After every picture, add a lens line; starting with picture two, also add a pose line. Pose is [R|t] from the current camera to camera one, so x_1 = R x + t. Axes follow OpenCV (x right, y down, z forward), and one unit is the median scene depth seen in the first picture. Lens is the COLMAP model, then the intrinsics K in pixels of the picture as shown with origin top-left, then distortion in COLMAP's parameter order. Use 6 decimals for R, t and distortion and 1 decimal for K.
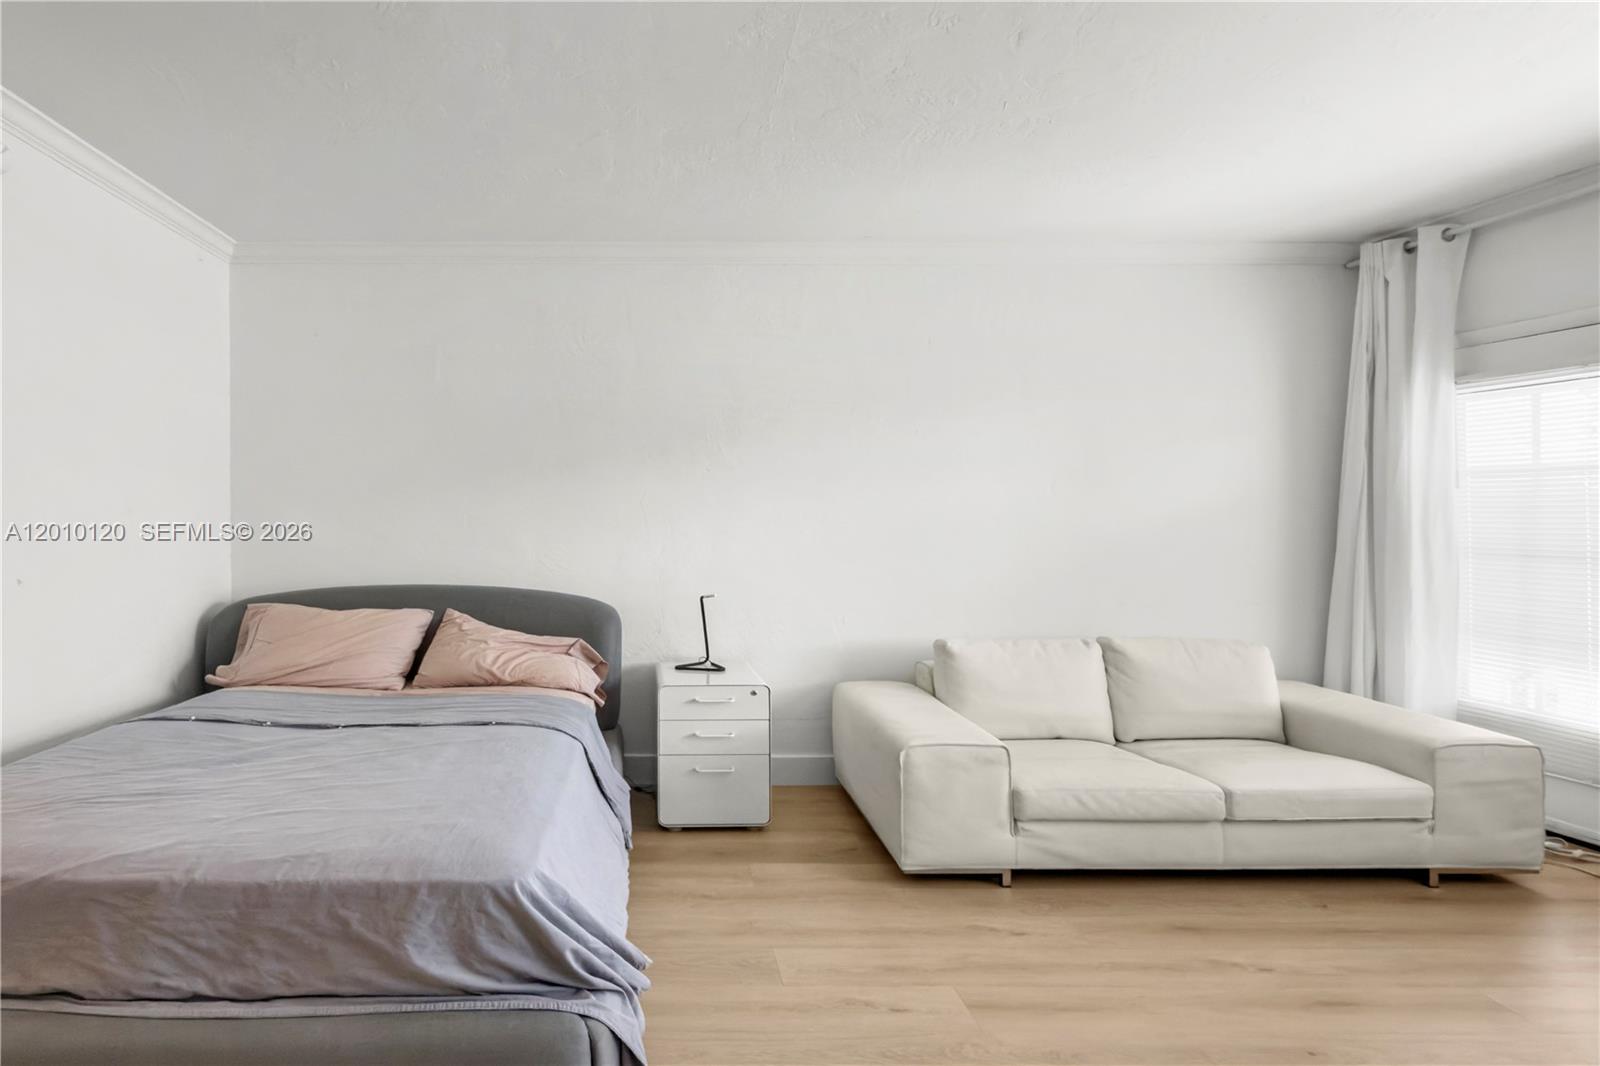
lens RADIAL K [[825.5, 0, 656.1], [0, 825.5, 521.6], [0, 0, 1]] dist [0.002072, -0.000417]
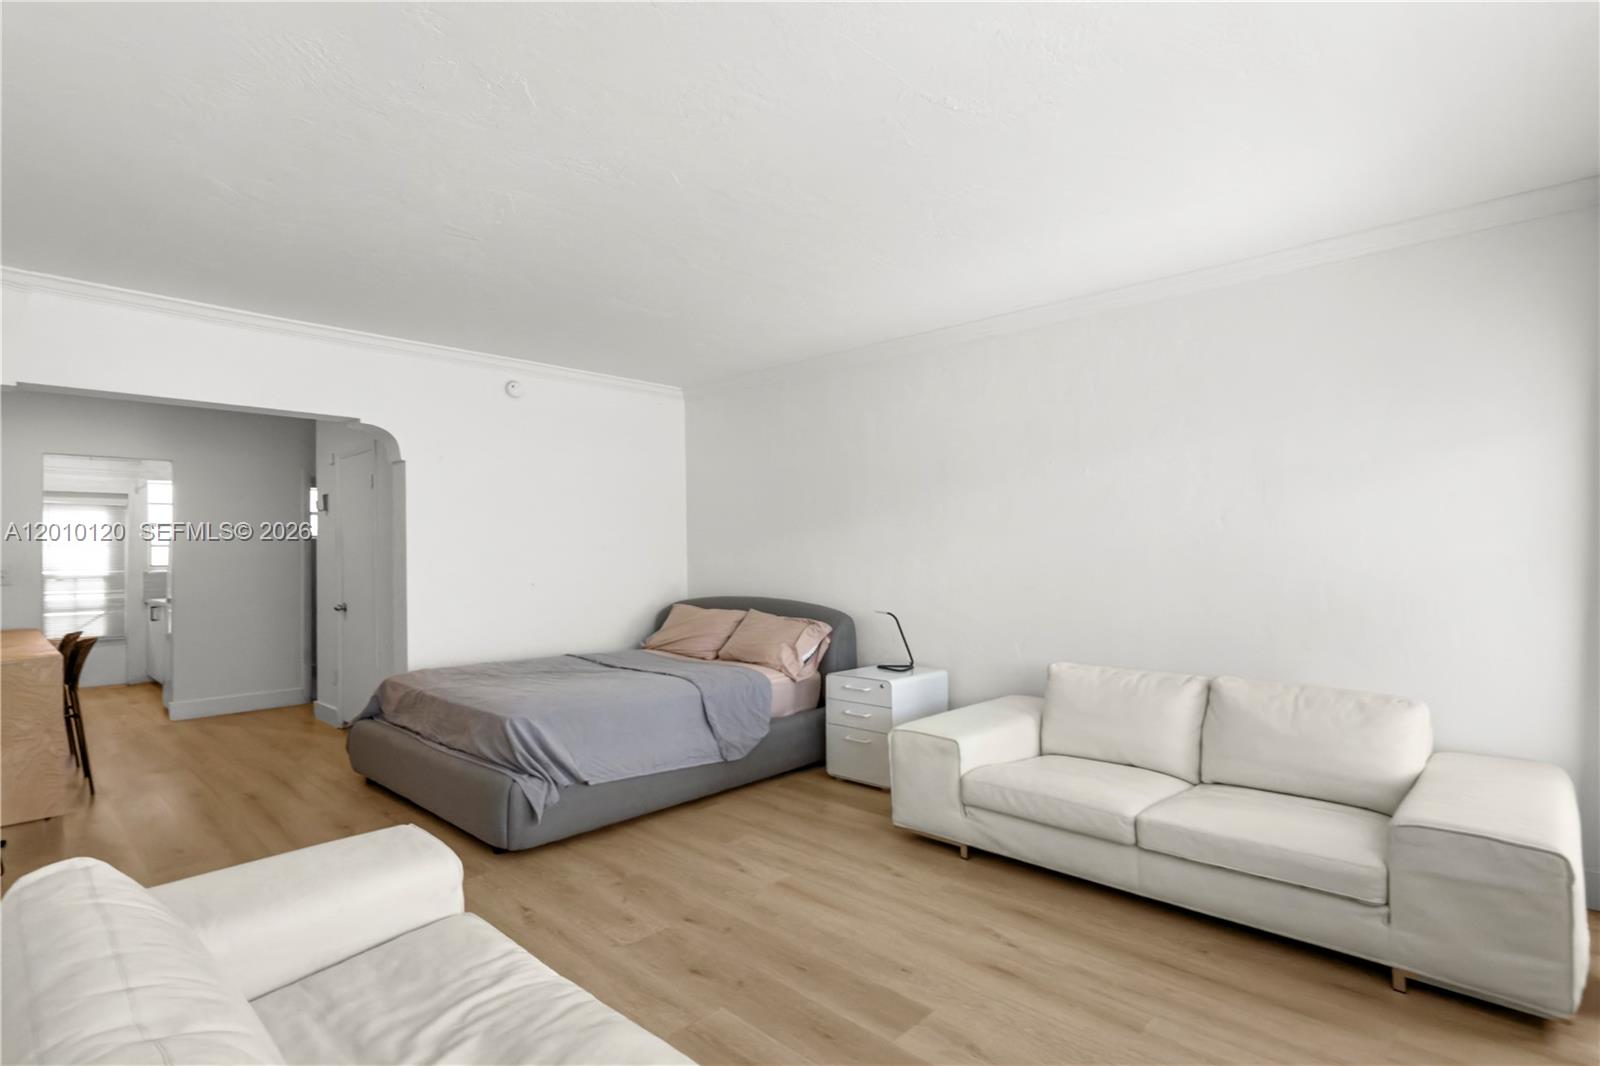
lens RADIAL K [[806.1, 0, 801.9], [0, 806.1, 554.7], [0, 0, 1]] dist [-0.000886, -0.000052]
pose [[0.718141, -0.001440, -0.695897, 1.061429], [0.003831, 0.999991, 0.001884, -0.004905], [0.695888, -0.004019, 0.718140, -0.007897]]
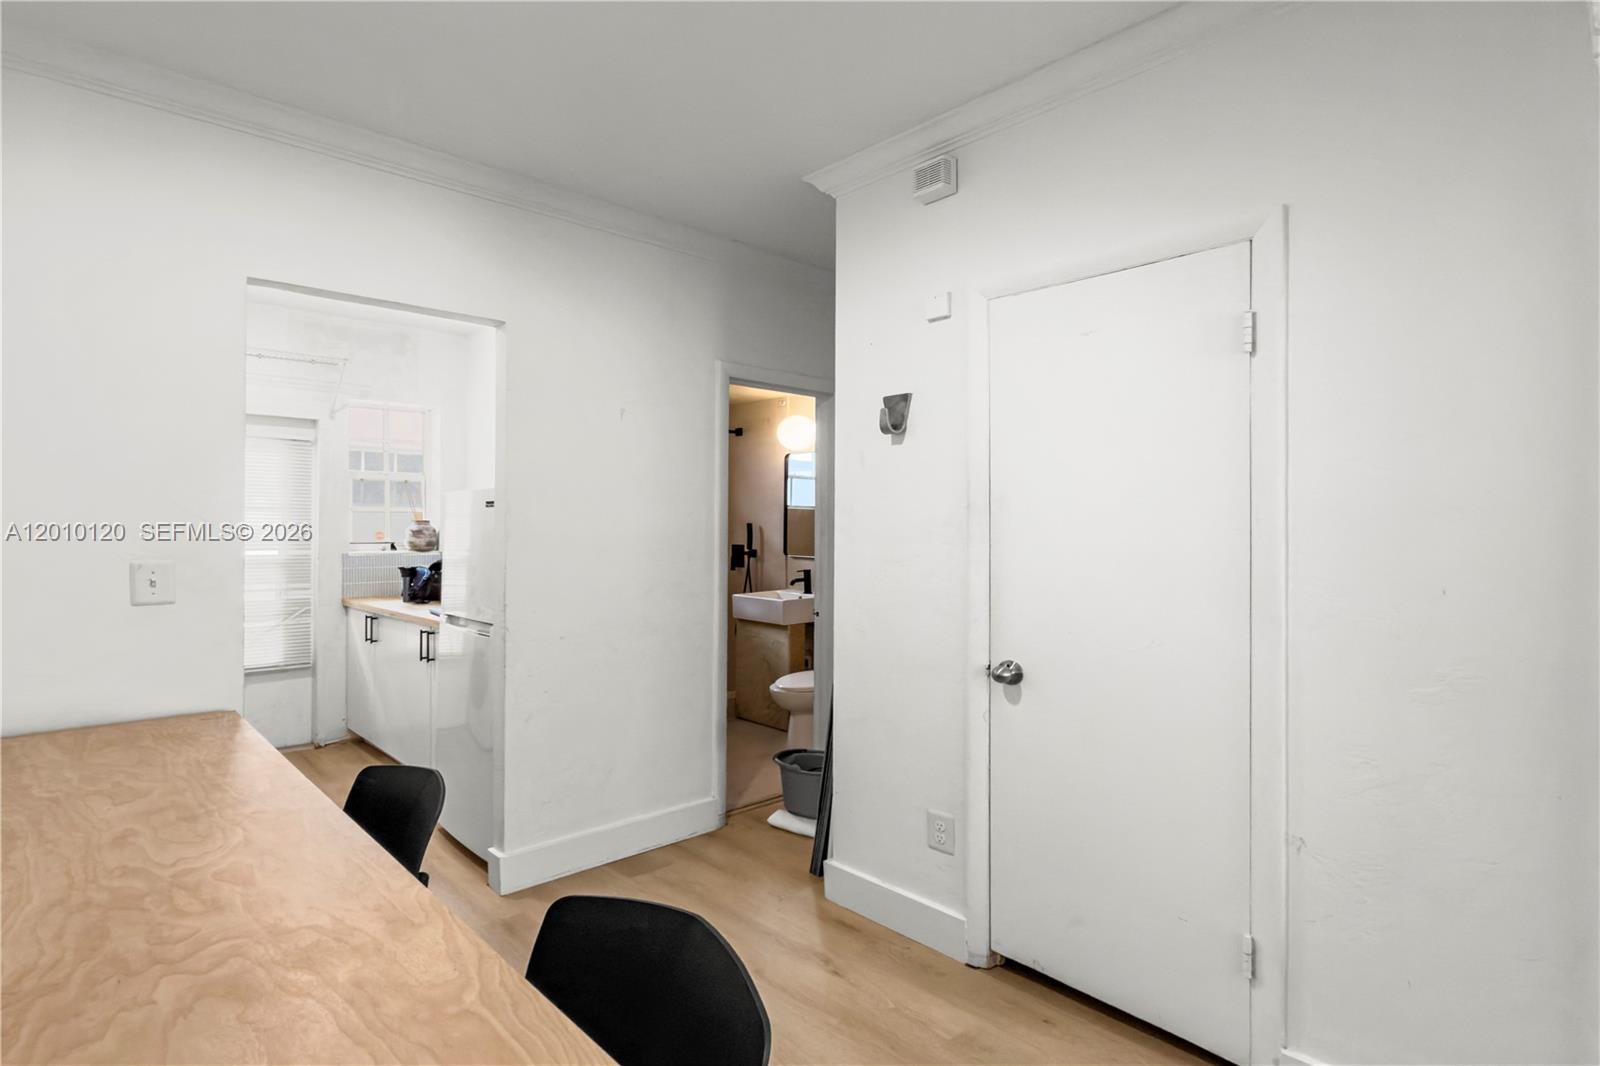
lens RADIAL K [[787.9, 0, 800.0], [0, 787.9, 533.0], [0, 0, 1]] dist [0.001060, 0.000082]
pose [[0.701968, 0.015459, -0.712041, -0.764088], [-0.009340, 0.999878, 0.012501, -0.019606], [0.712147, -0.002125, 0.702027, -0.054720]]
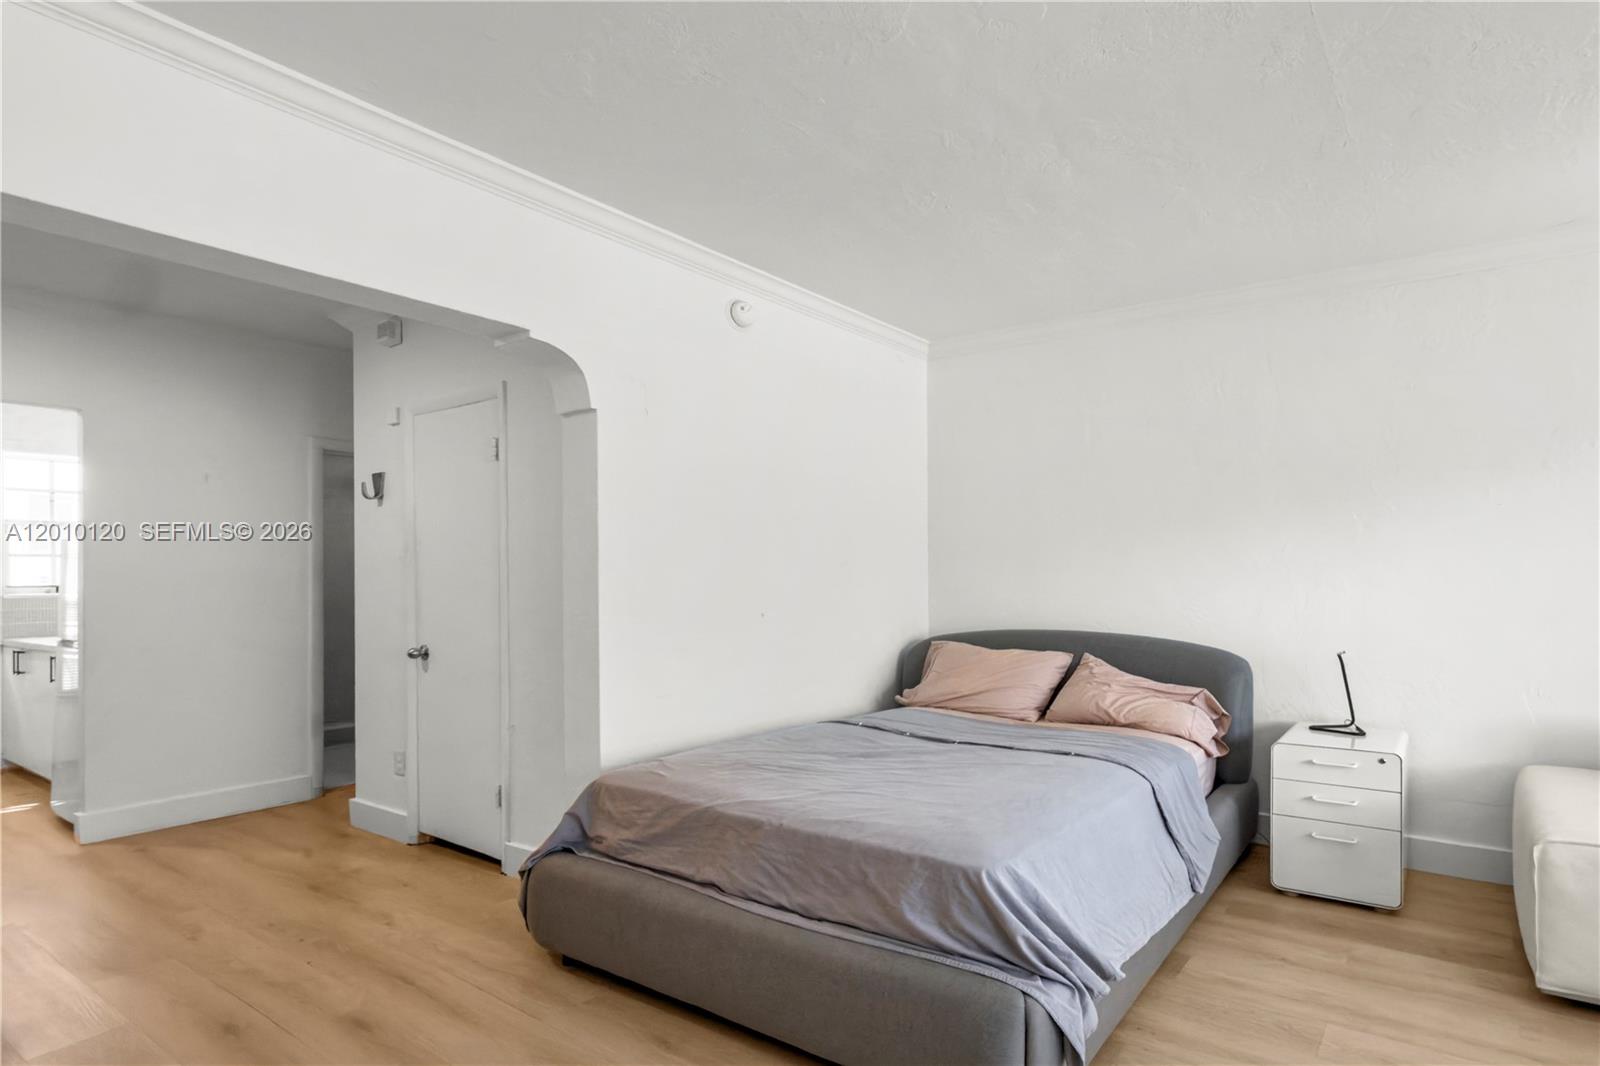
lens RADIAL K [[837.2, 0, 966.6], [0, 837.2, 584.2], [0, 0, 1]] dist [-0.001889, -0.001023]
pose [[0.849486, 0.005892, -0.527578, 0.247406], [-0.001154, 0.999956, 0.009309, 0.006395], [0.527610, -0.007299, 0.849455, -0.021527]]
